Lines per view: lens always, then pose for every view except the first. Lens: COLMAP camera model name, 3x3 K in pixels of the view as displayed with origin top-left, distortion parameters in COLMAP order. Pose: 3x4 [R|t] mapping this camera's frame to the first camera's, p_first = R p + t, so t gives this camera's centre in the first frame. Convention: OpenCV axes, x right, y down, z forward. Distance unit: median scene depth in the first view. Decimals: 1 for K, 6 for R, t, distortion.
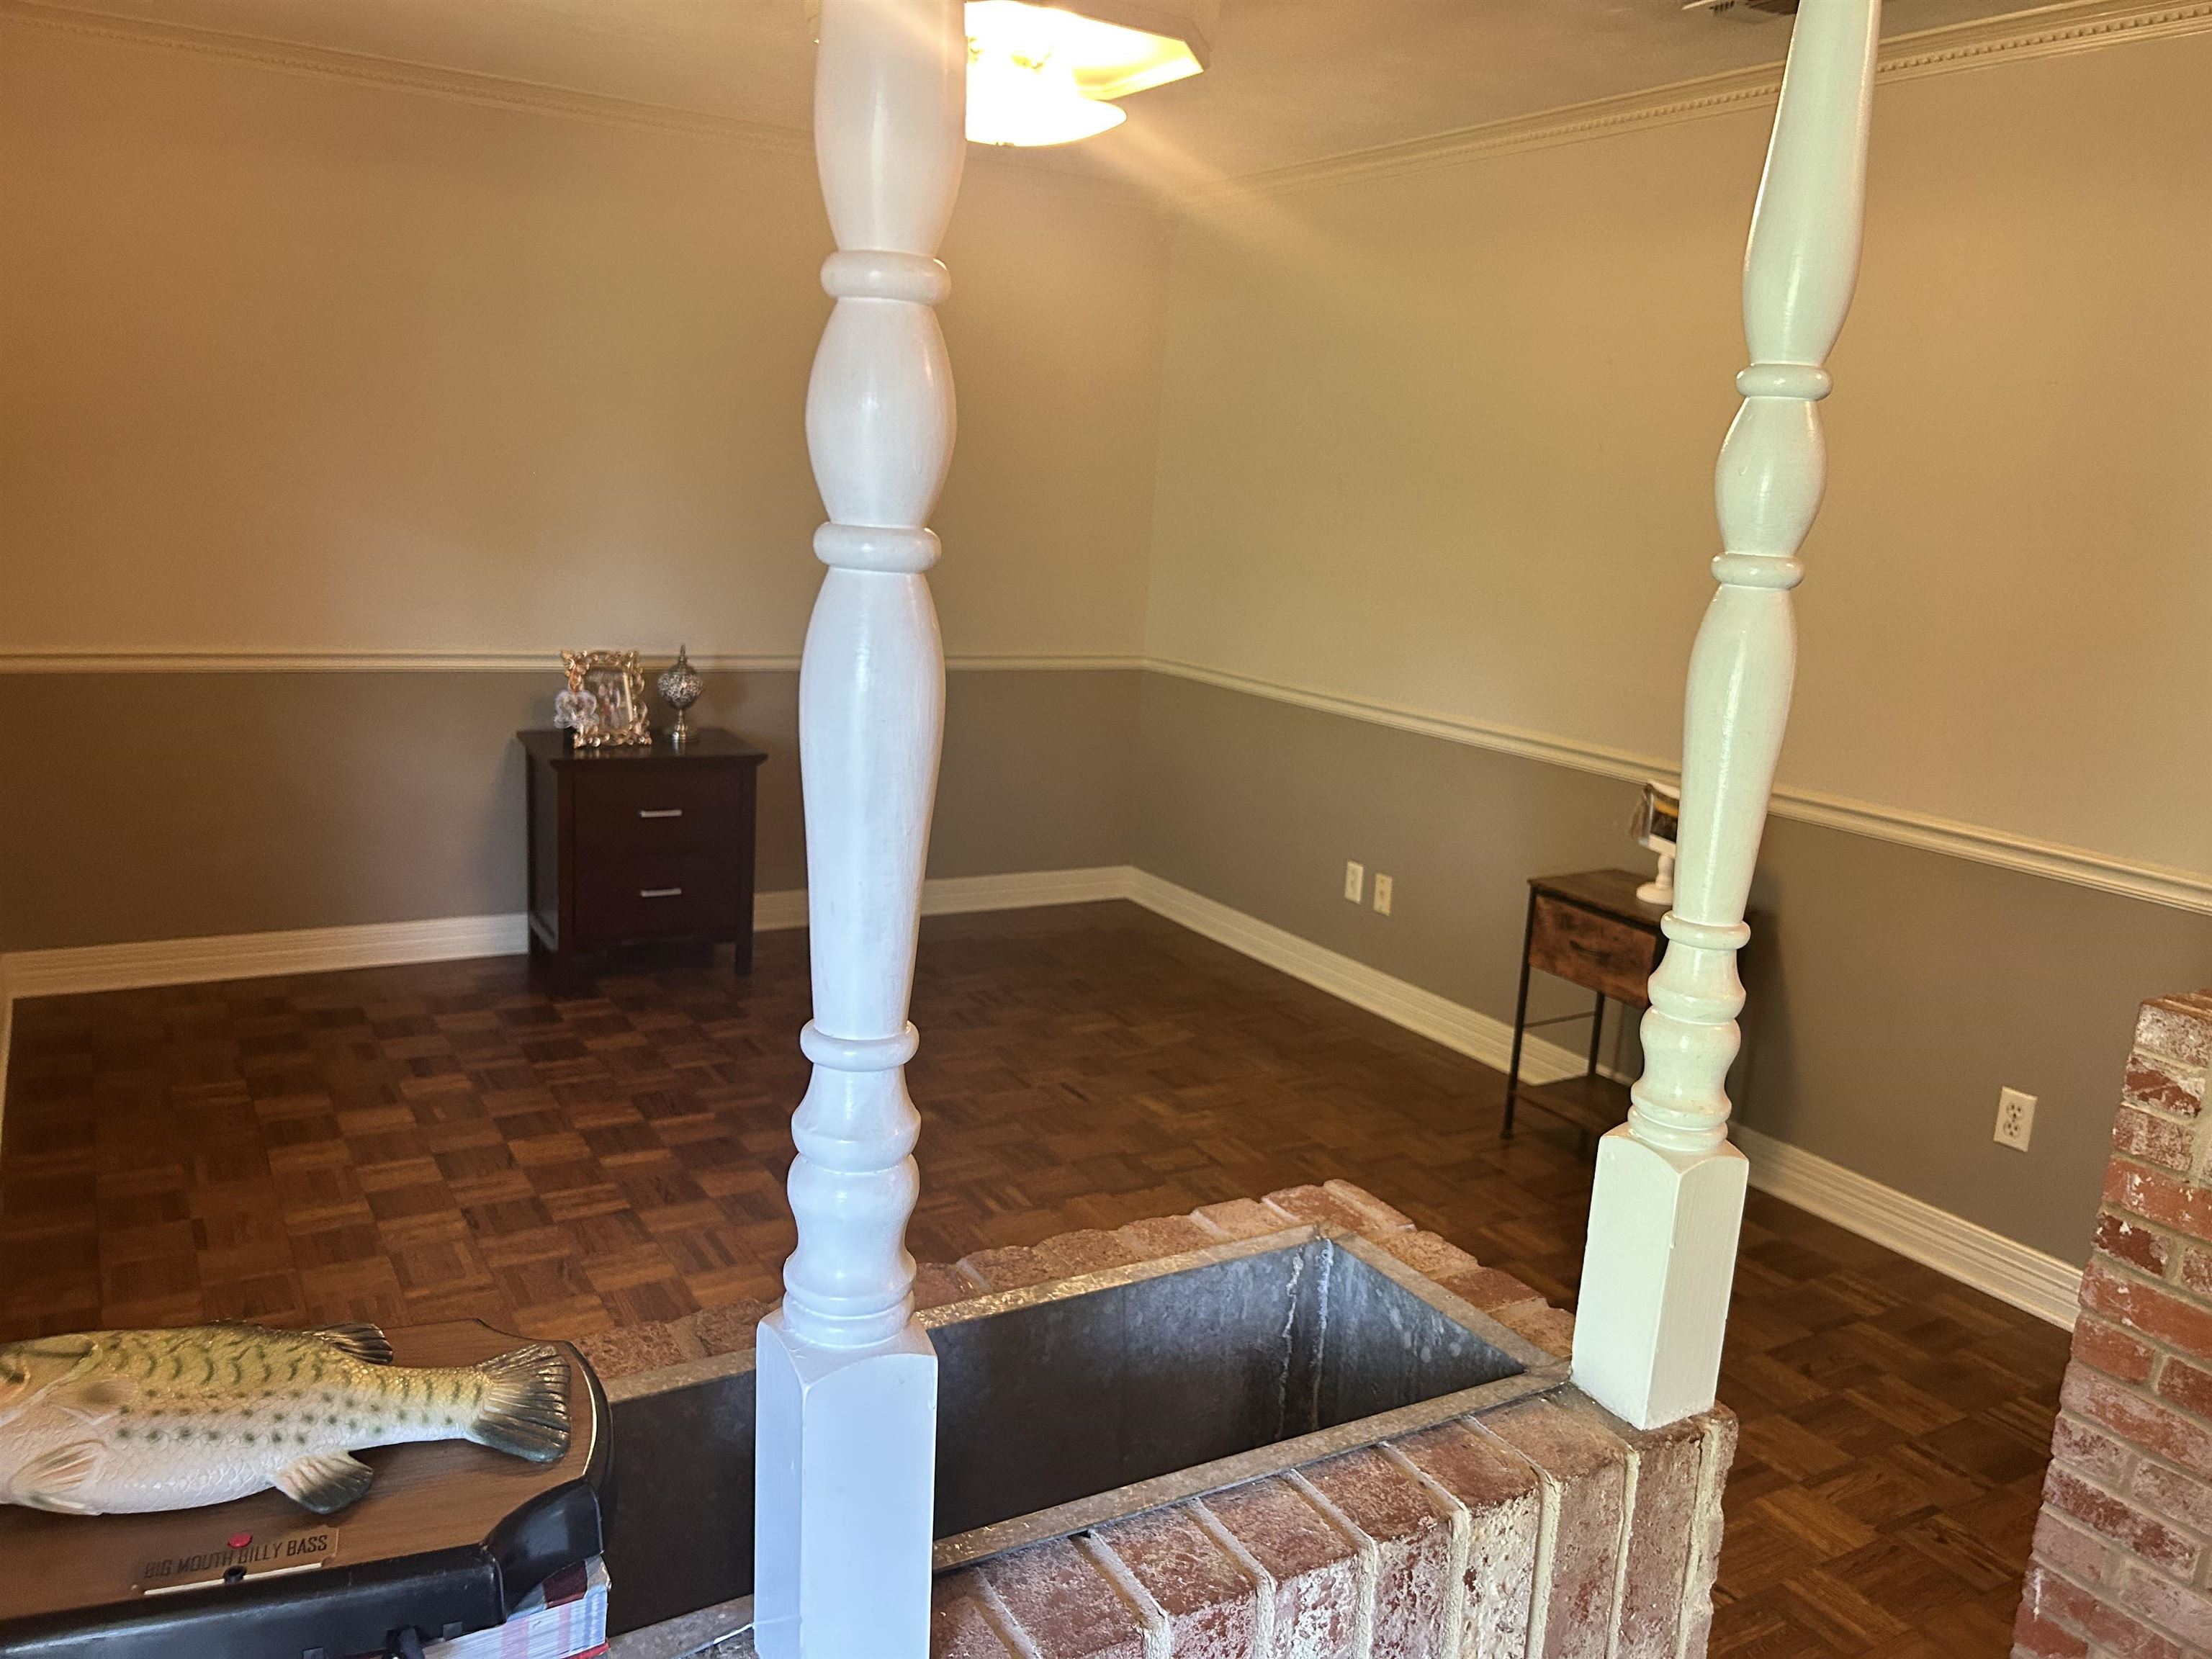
lens RADIAL K [[1671.1, 0, 1160.6], [0, 1671.1, 810.3], [0, 0, 1]] dist [0.094191, -0.121423]
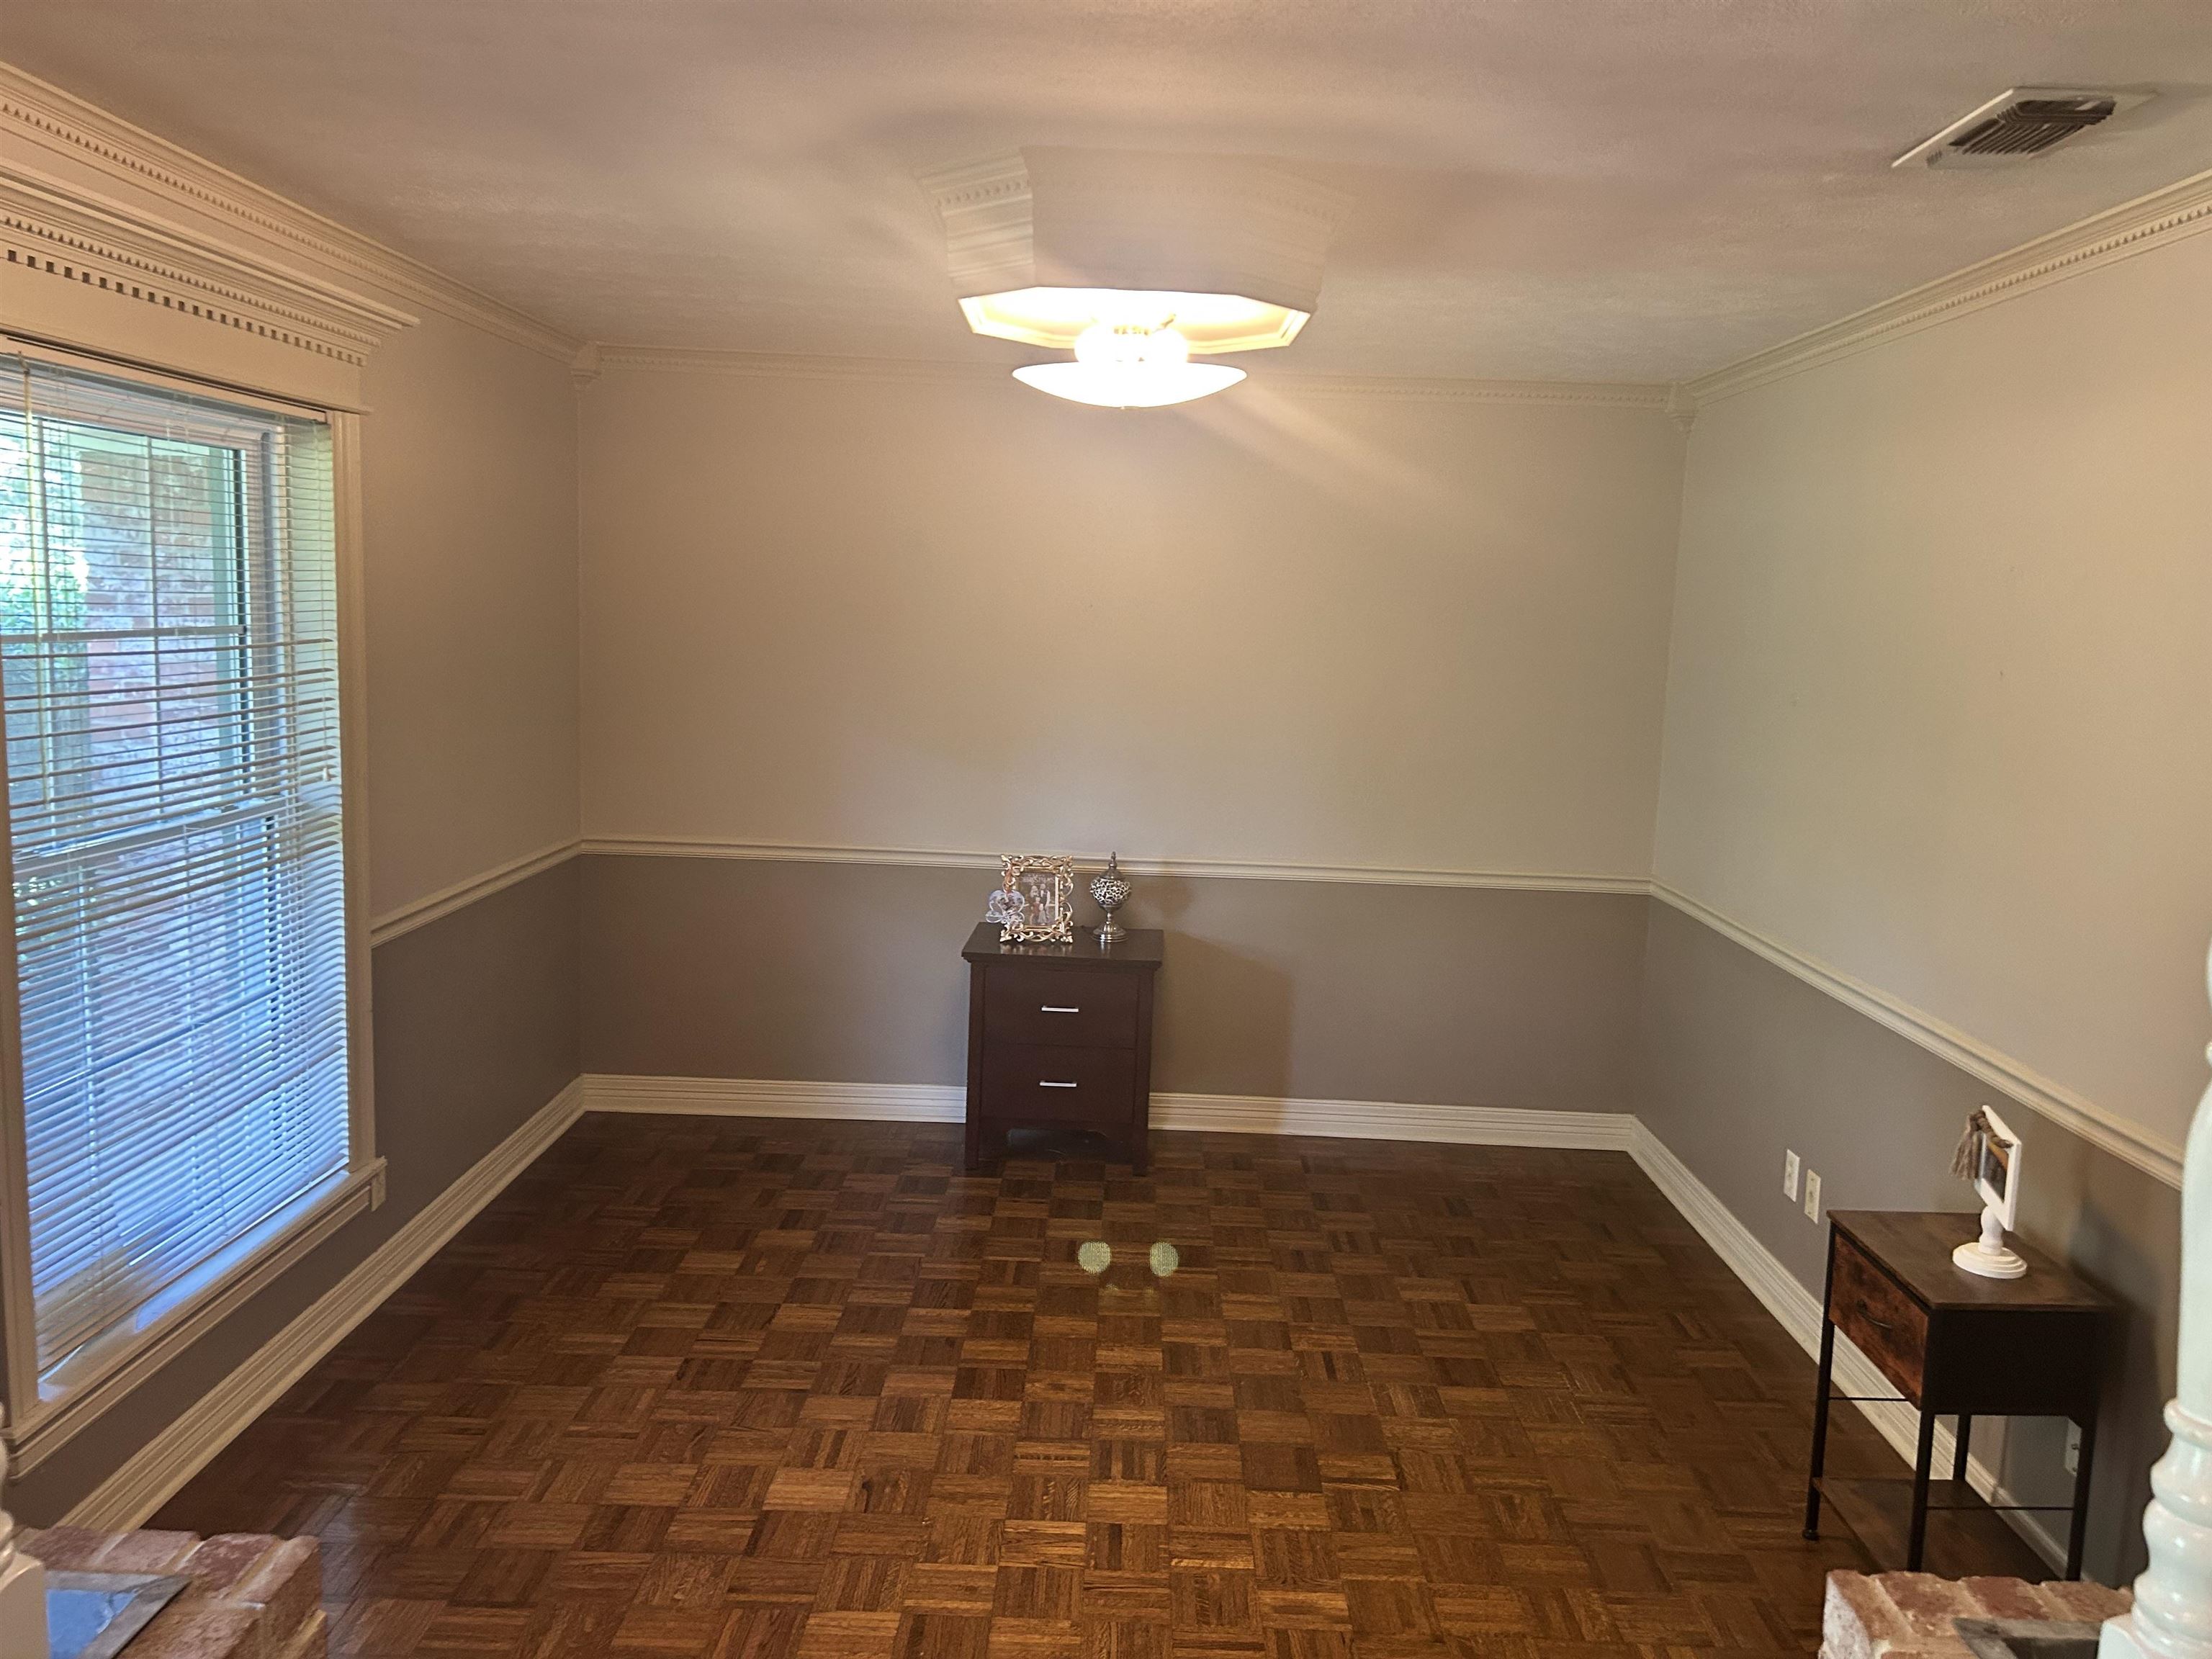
lens RADIAL K [[1671.1, 0, 1160.6], [0, 1671.1, 810.3], [0, 0, 1]] dist [0.094191, -0.121423]
pose [[0.848293, 0.034280, -0.528416, 0.313641], [-0.088848, 0.992969, -0.078216, -0.046833], [0.522020, 0.113299, 0.845375, 0.128809]]
